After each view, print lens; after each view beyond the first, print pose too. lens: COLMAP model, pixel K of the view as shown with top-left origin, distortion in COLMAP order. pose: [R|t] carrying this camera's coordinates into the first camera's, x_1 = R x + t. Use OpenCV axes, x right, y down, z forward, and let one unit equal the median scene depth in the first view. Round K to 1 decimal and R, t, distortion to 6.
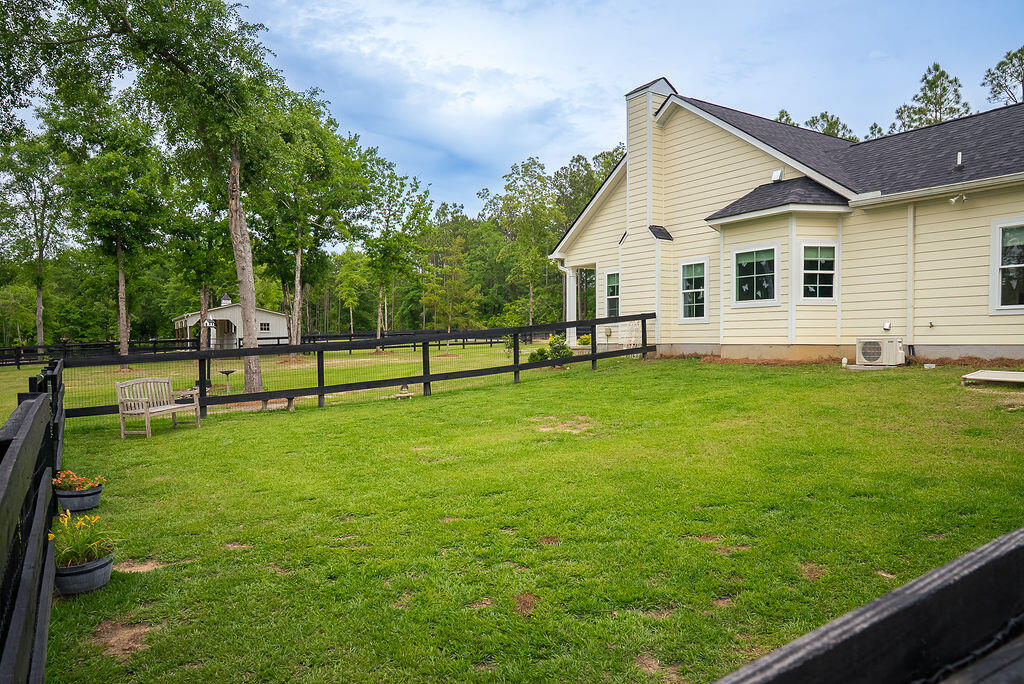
lens RADIAL K [[720.1, 0, 512.0], [0, 720.1, 342.0], [0, 0, 1]] dist [-0.131198, 0.103645]
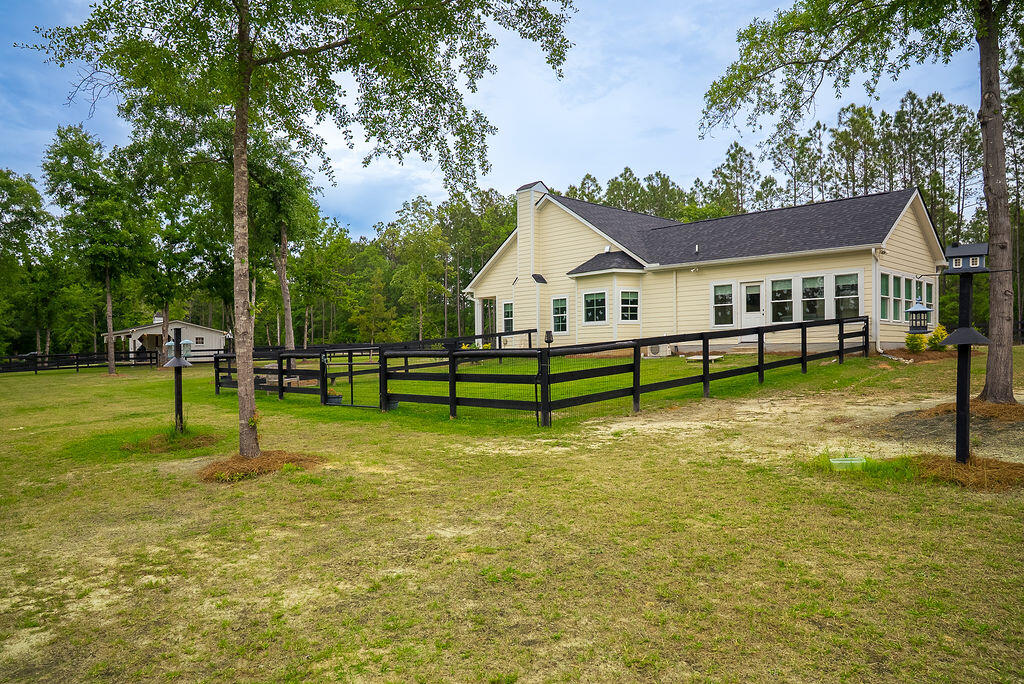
lens RADIAL K [[720.1, 0, 512.0], [0, 720.1, 342.0], [0, 0, 1]] dist [-0.131198, 0.103645]
pose [[0.982132, -0.002492, 0.188174, -0.157896], [0.006811, 0.999728, -0.022311, 0.024571], [-0.188067, 0.023194, 0.981882, -0.576227]]
